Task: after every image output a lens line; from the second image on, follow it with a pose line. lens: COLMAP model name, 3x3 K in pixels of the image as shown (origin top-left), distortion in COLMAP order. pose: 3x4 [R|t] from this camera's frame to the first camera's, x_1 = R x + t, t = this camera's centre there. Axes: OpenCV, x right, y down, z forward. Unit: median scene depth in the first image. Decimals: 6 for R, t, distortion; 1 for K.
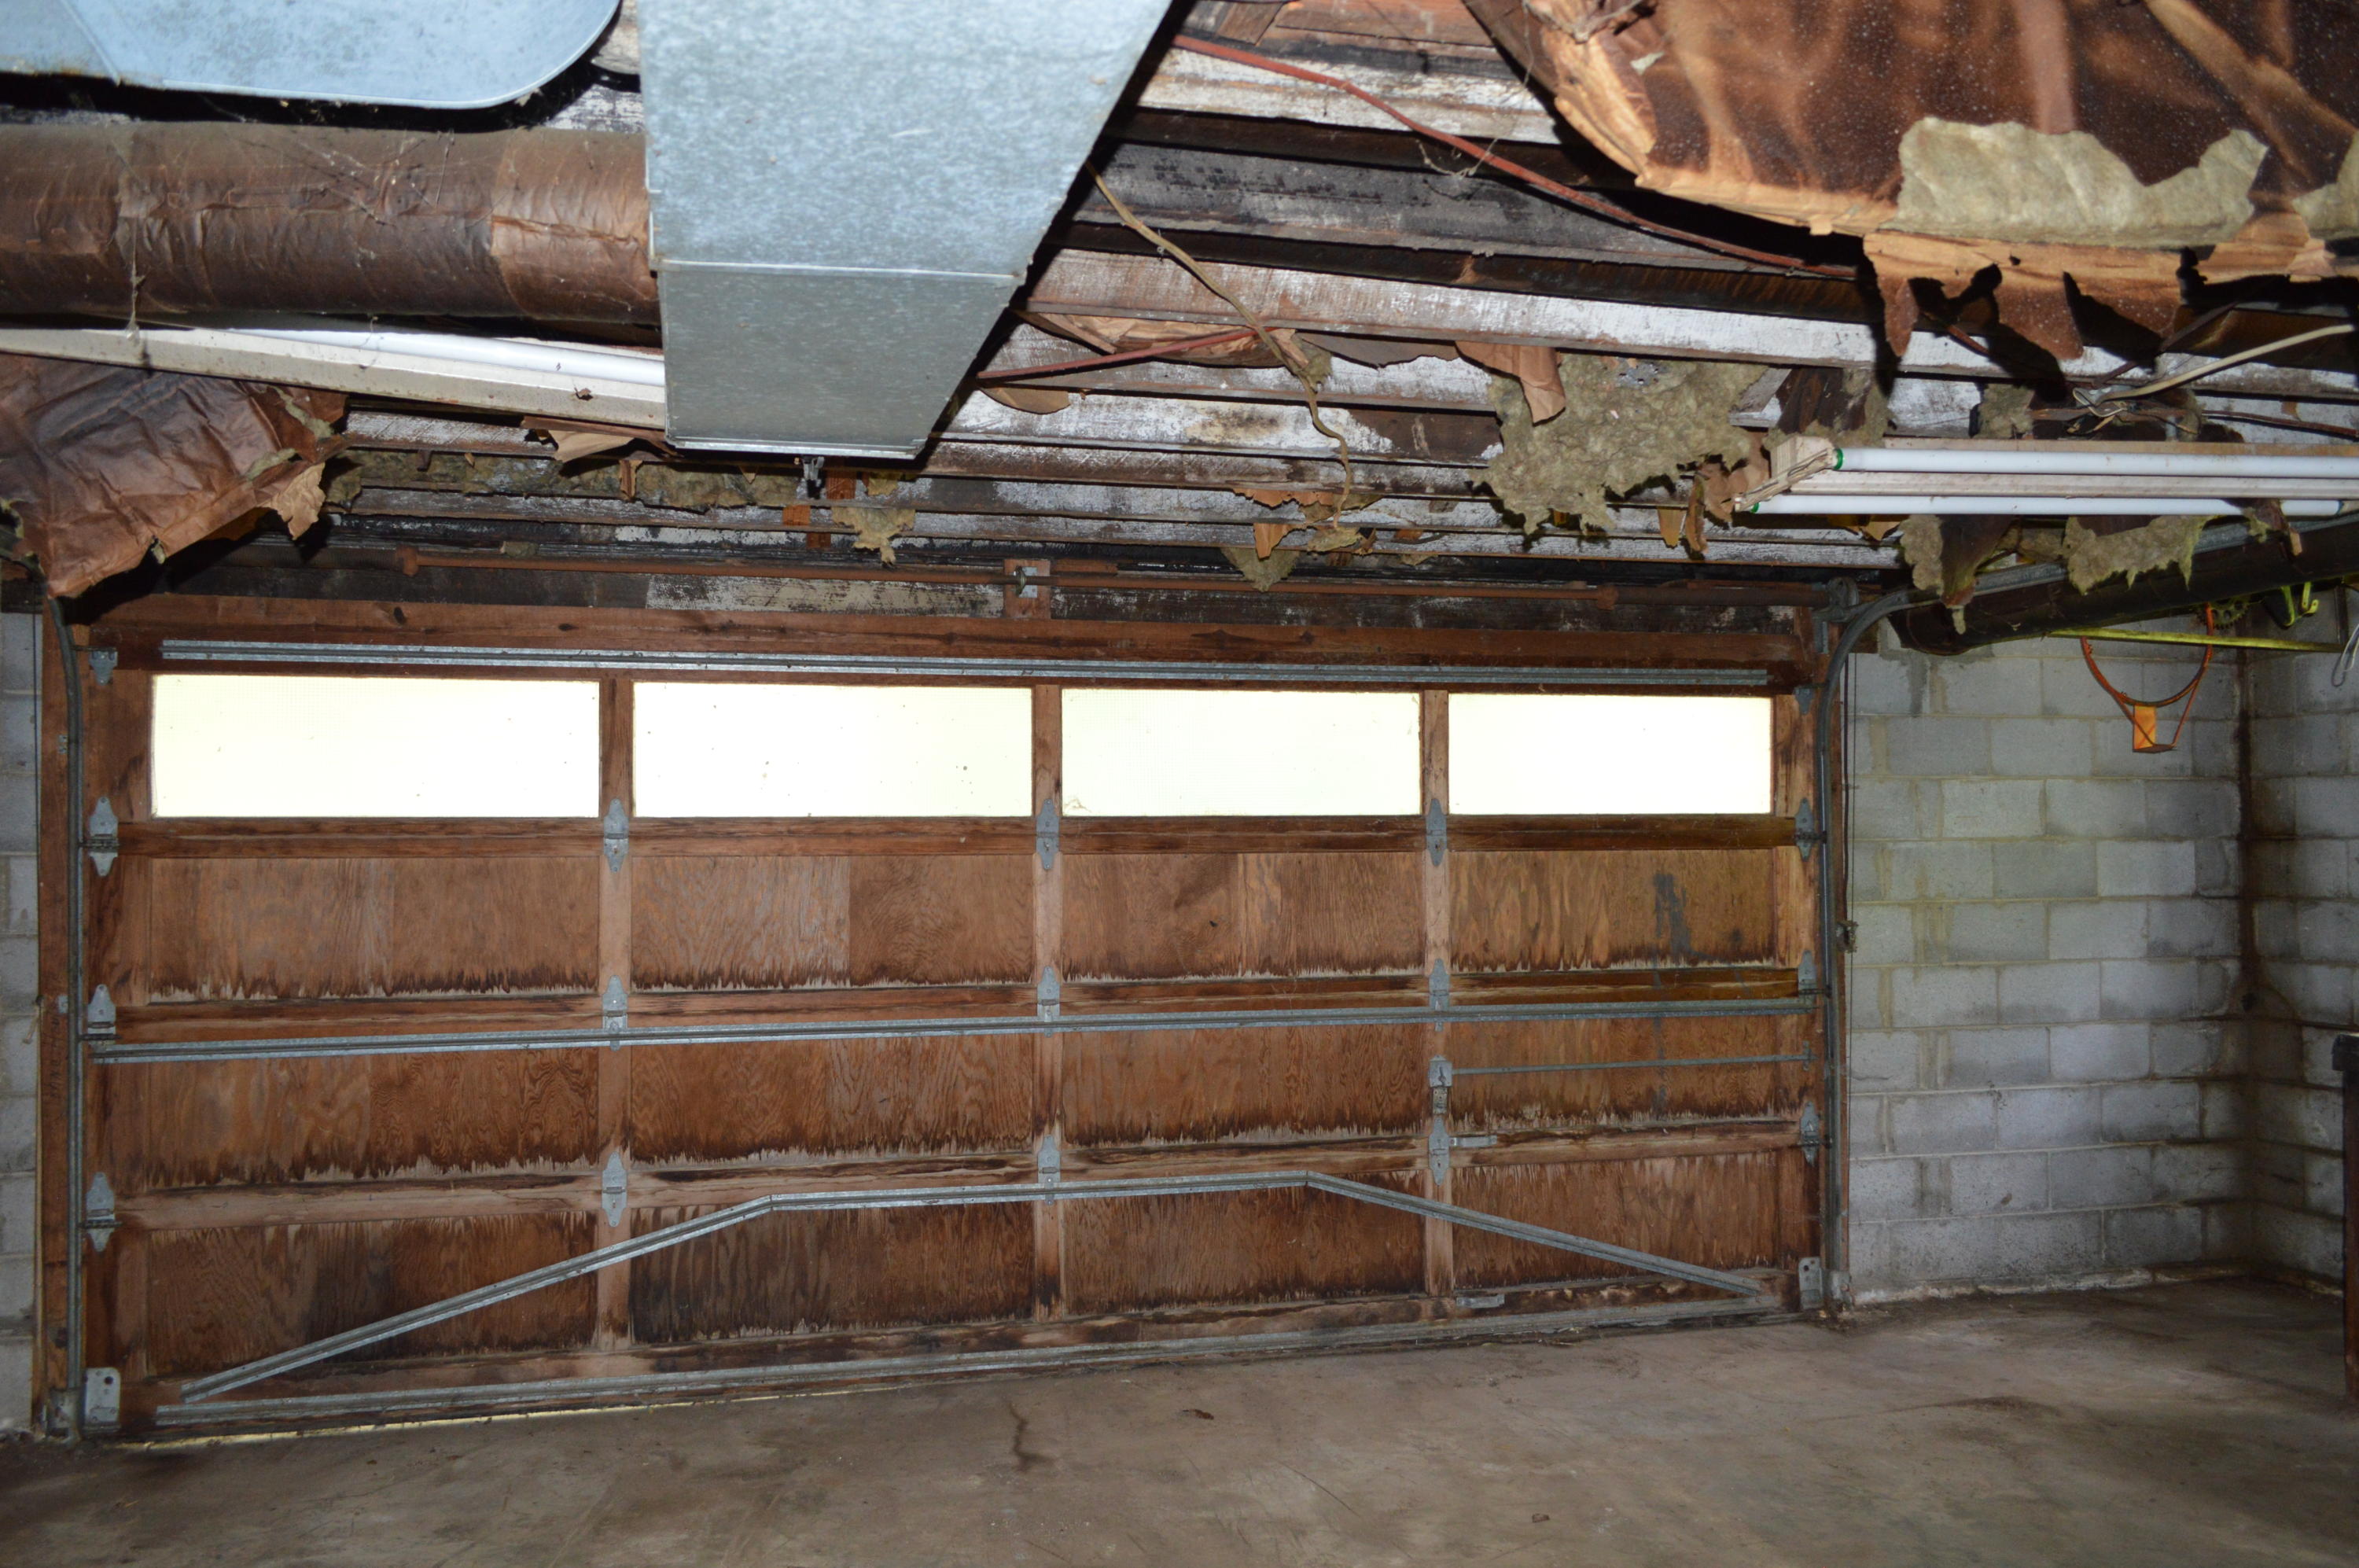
lens RADIAL K [[1854.5, 0, 1179.5], [0, 1854.5, 784.0], [0, 0, 1]] dist [-0.001555, -0.002010]
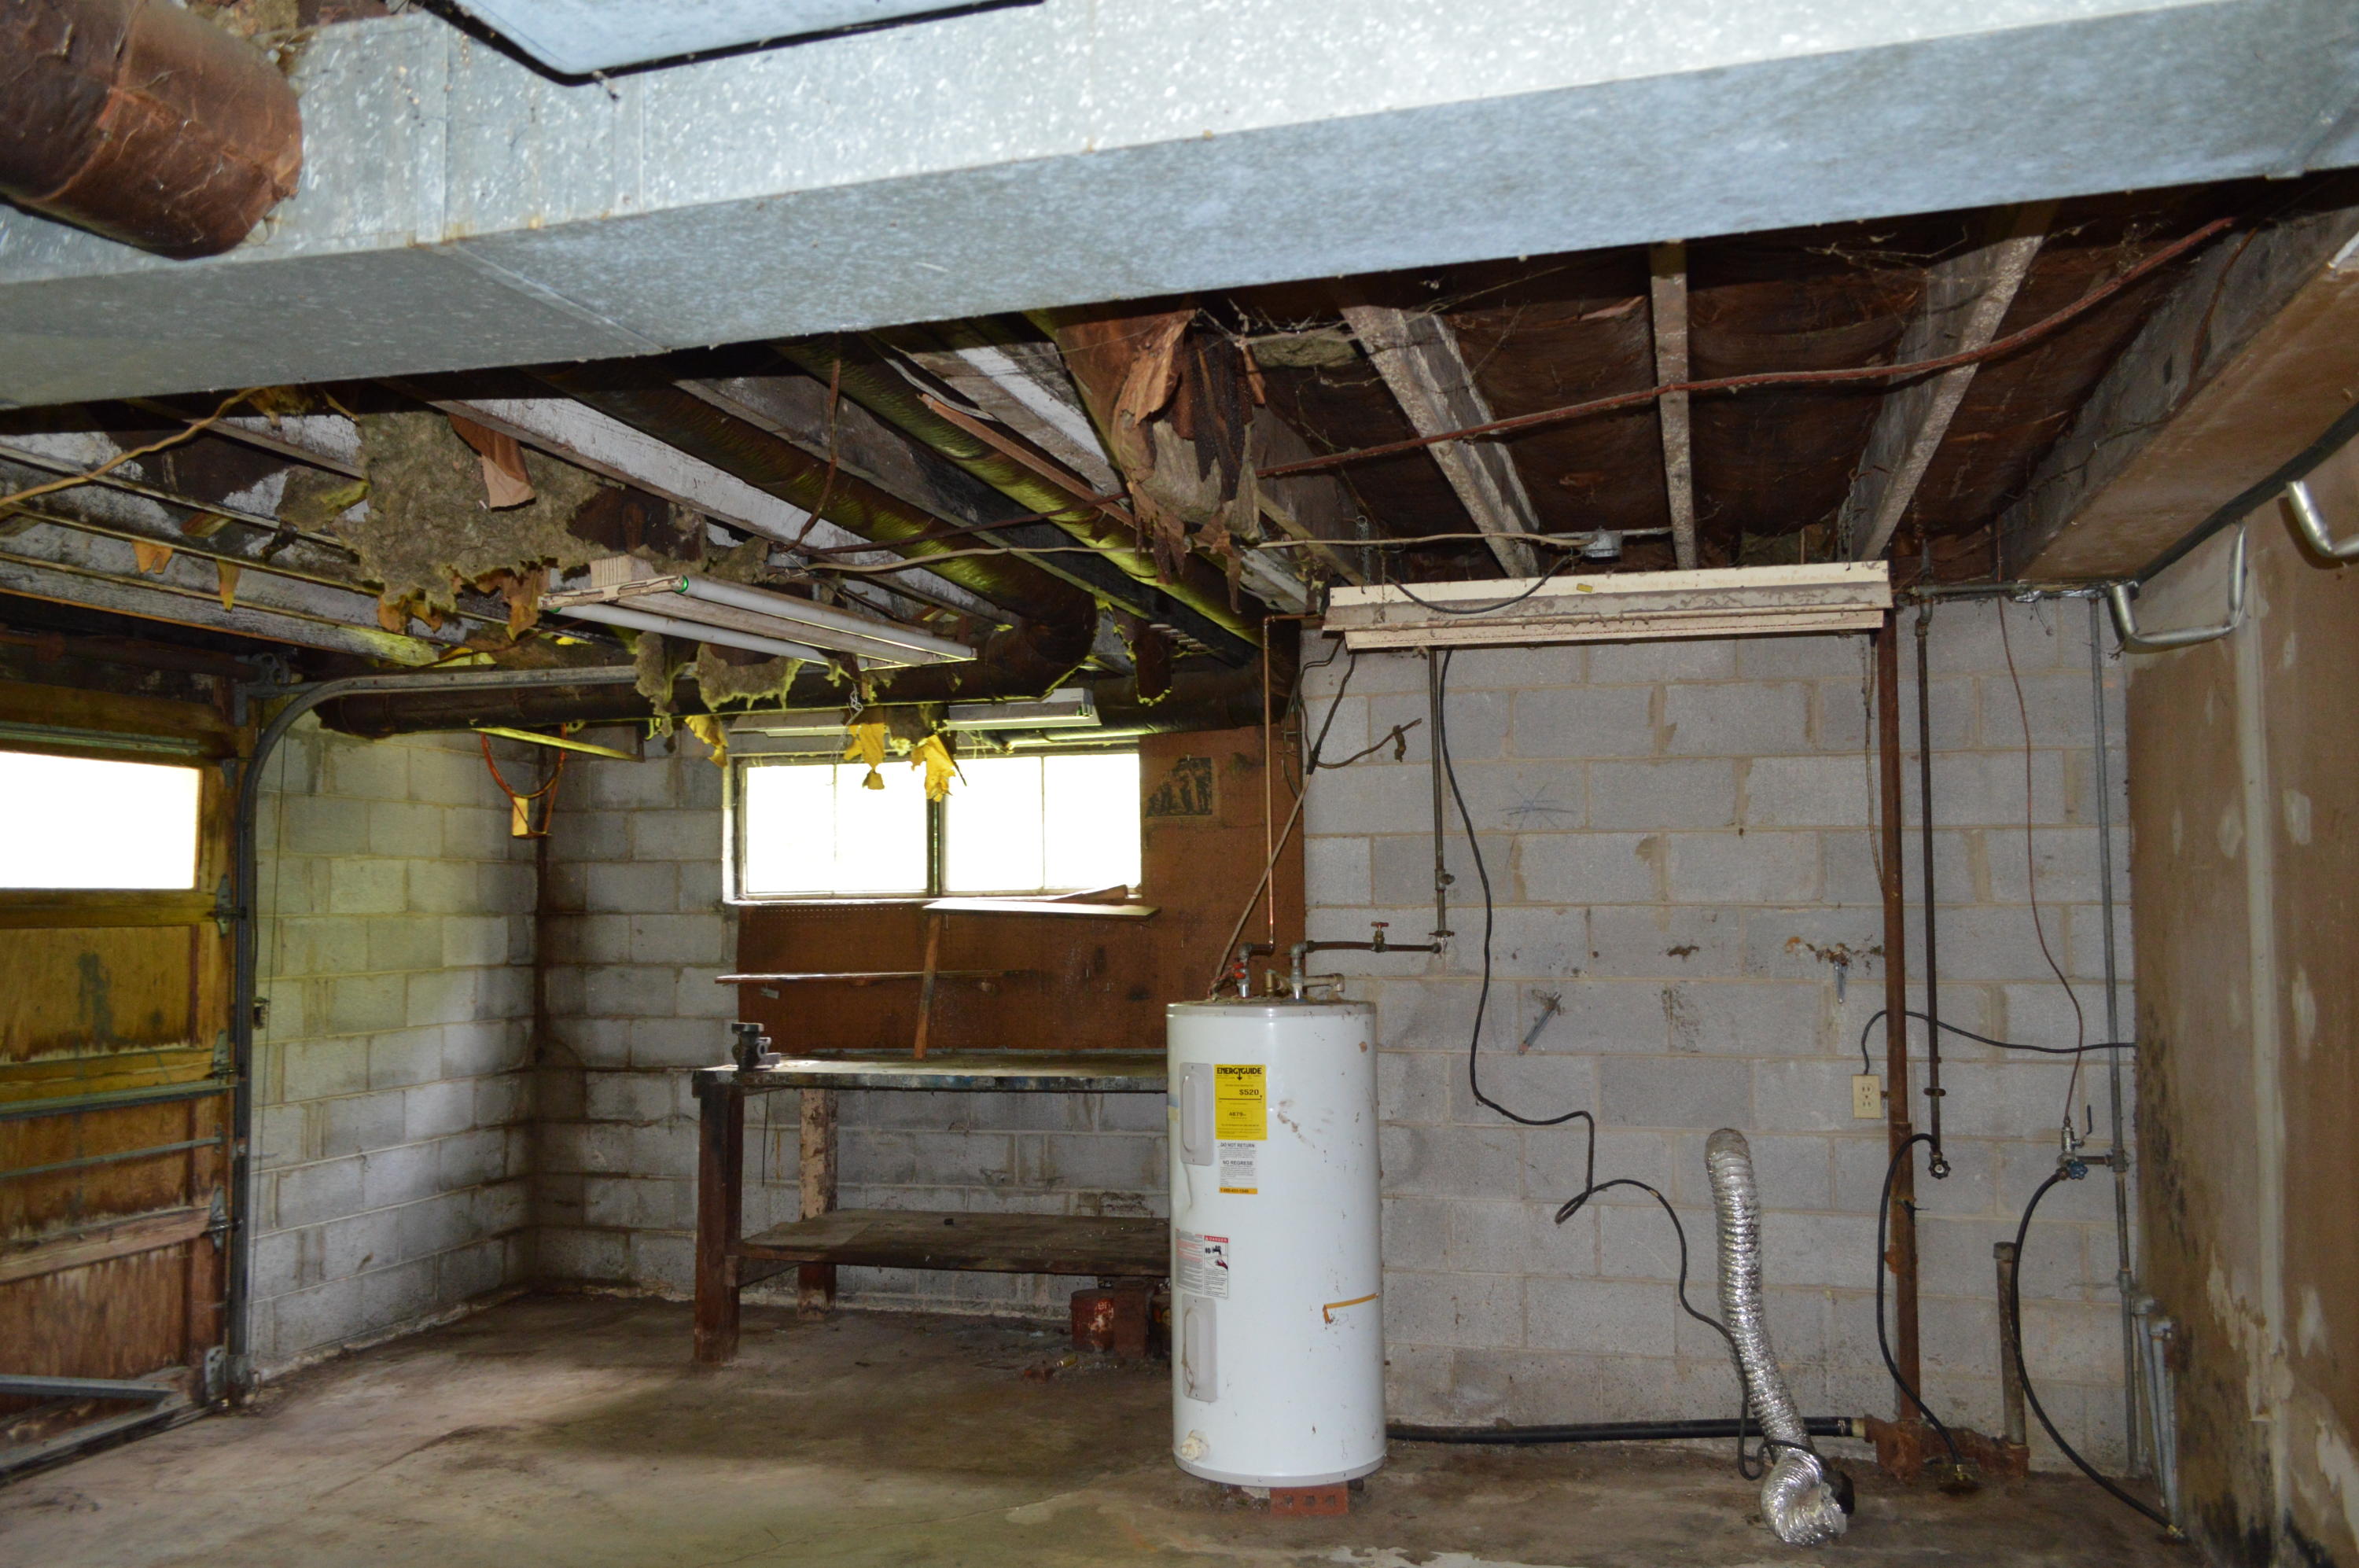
lens RADIAL K [[1836.8, 0, 1169.6], [0, 1836.8, 797.3], [0, 0, 1]] dist [-0.004795, -0.002436]
pose [[0.509859, 0.052497, 0.858654, -0.241750], [-0.021907, 0.998605, -0.048045, 0.003201], [-0.859979, 0.005686, 0.510298, 0.078465]]
